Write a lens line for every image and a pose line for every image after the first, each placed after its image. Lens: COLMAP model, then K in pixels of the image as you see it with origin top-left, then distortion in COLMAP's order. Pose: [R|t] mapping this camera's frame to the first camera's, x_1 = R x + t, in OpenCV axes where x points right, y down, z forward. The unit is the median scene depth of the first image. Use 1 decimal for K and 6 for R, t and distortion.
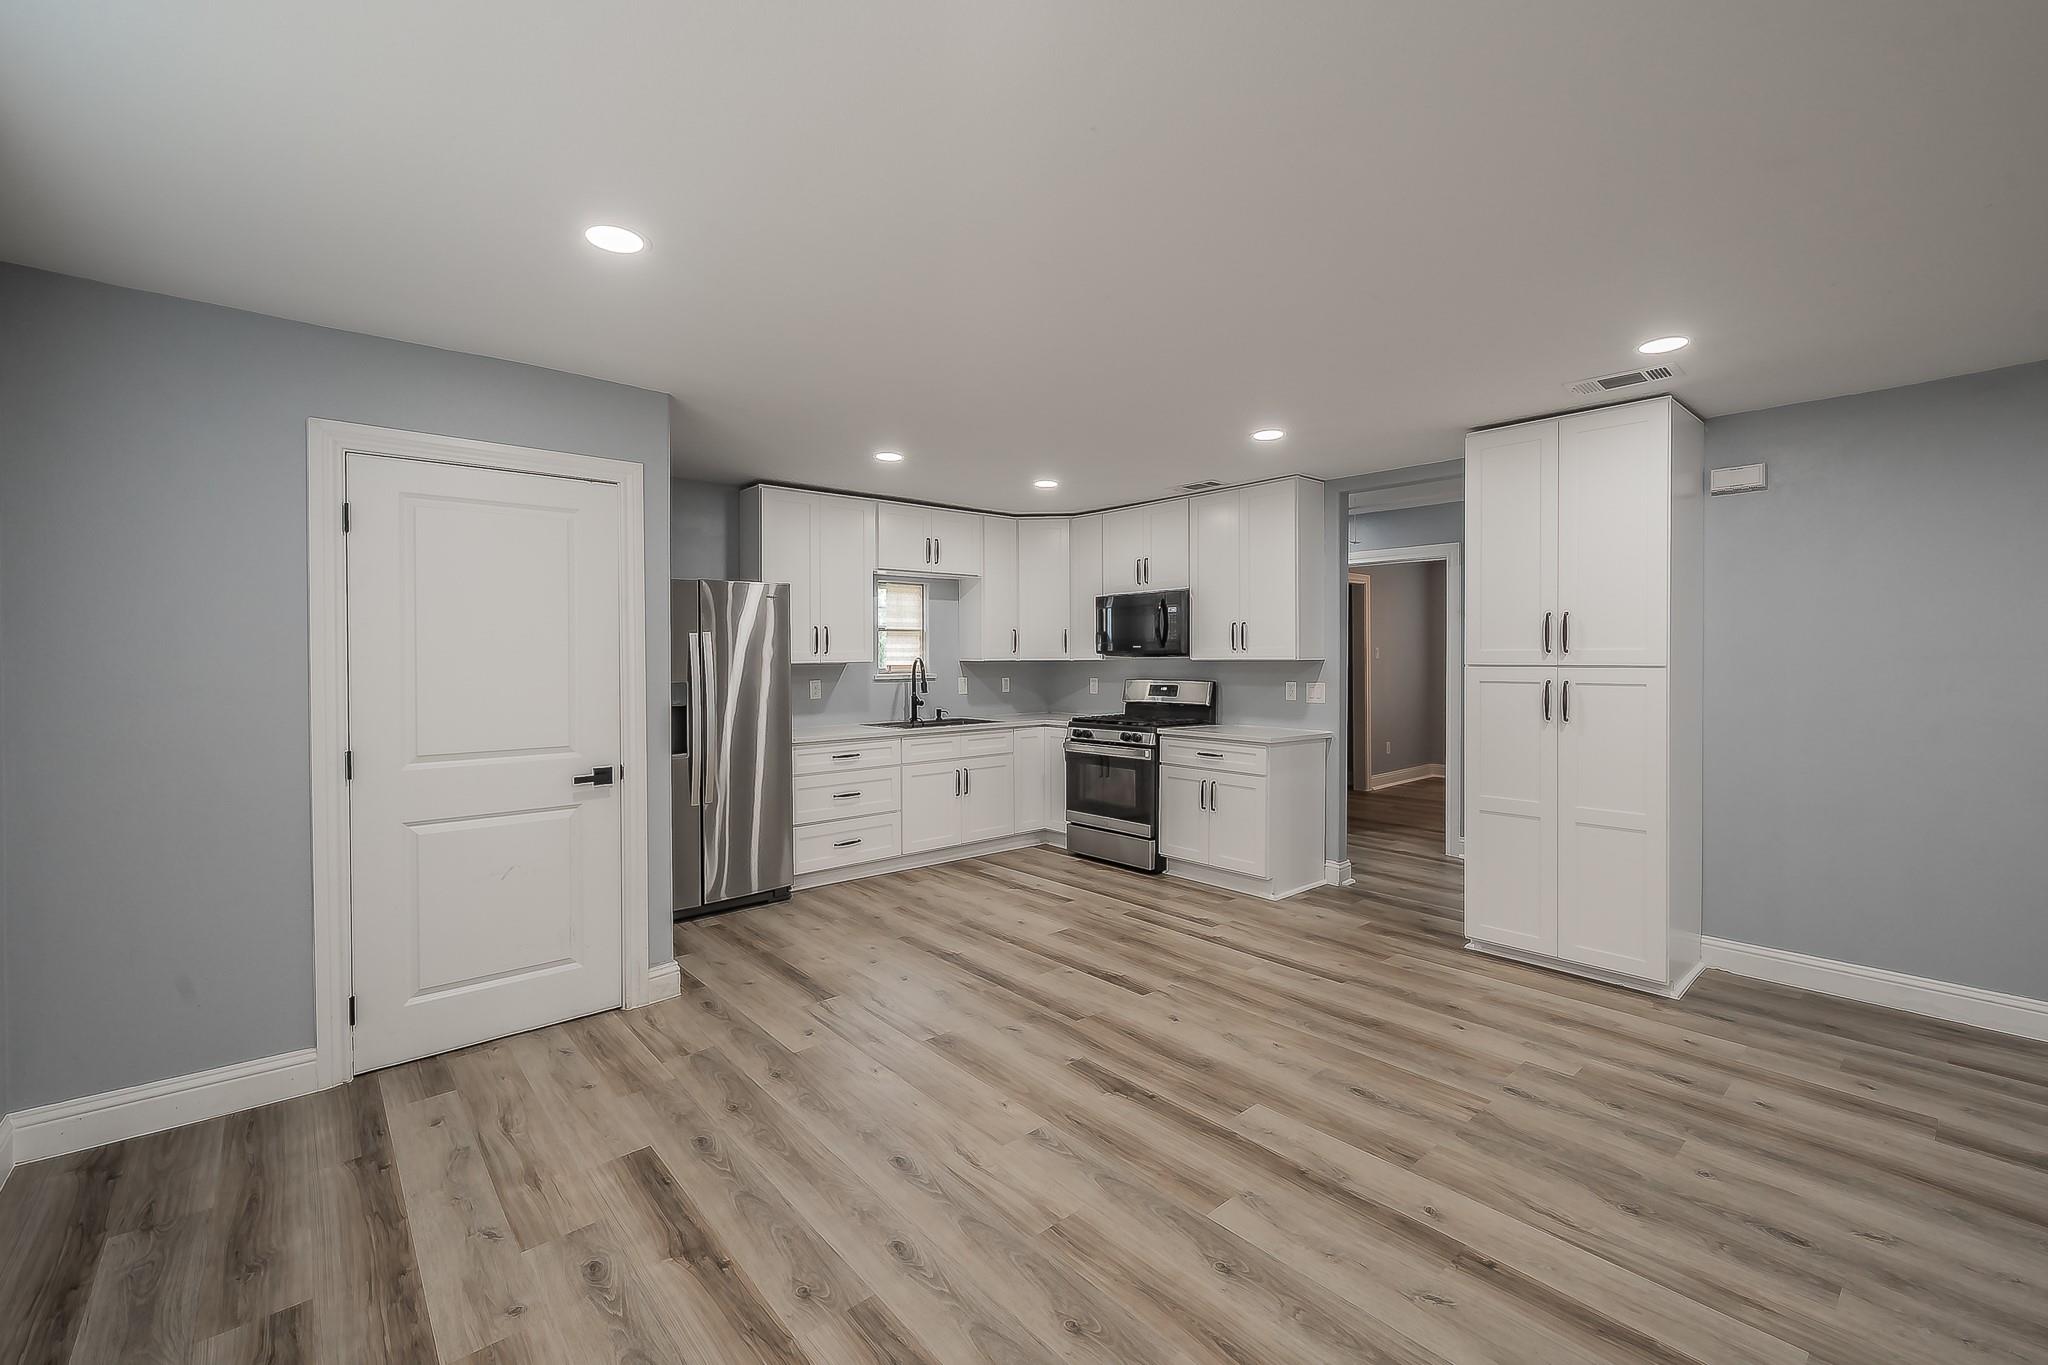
lens RADIAL K [[863.9, 0, 1024.0], [0, 863.9, 682.5], [0, 0, 1]] dist [0.000908, 0.000018]
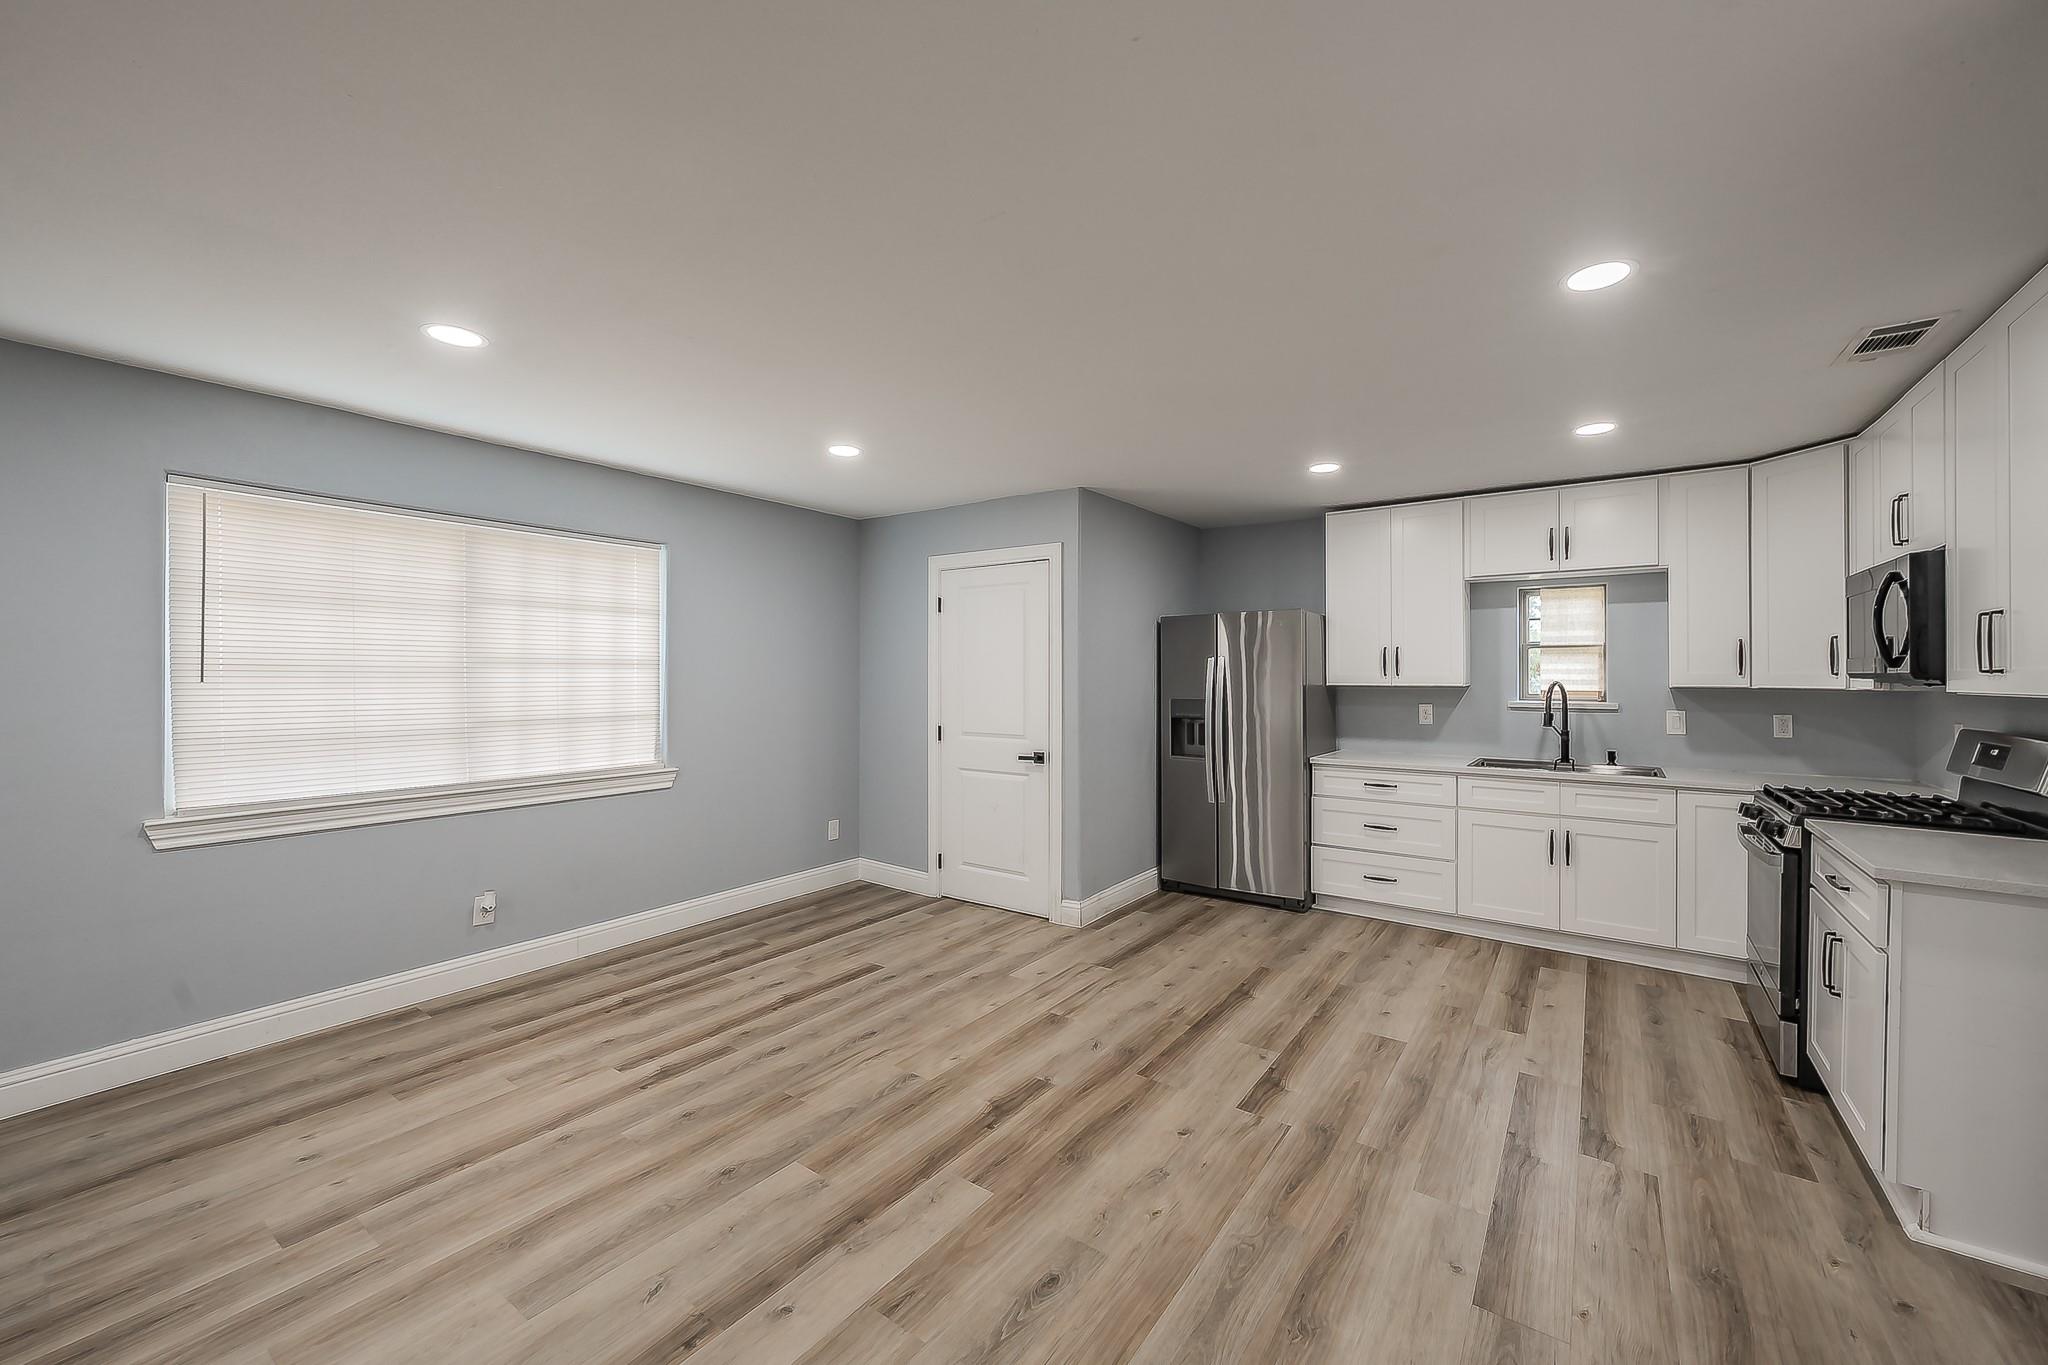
lens RADIAL K [[792.9, 0, 1024.0], [0, 792.9, 682.5], [0, 0, 1]] dist [0.001617, 0.000136]
pose [[0.229990, 0.014481, -0.973085, 0.776074], [-0.033206, 0.999424, 0.007025, -0.027843], [0.972626, 0.030697, 0.230338, 0.610090]]
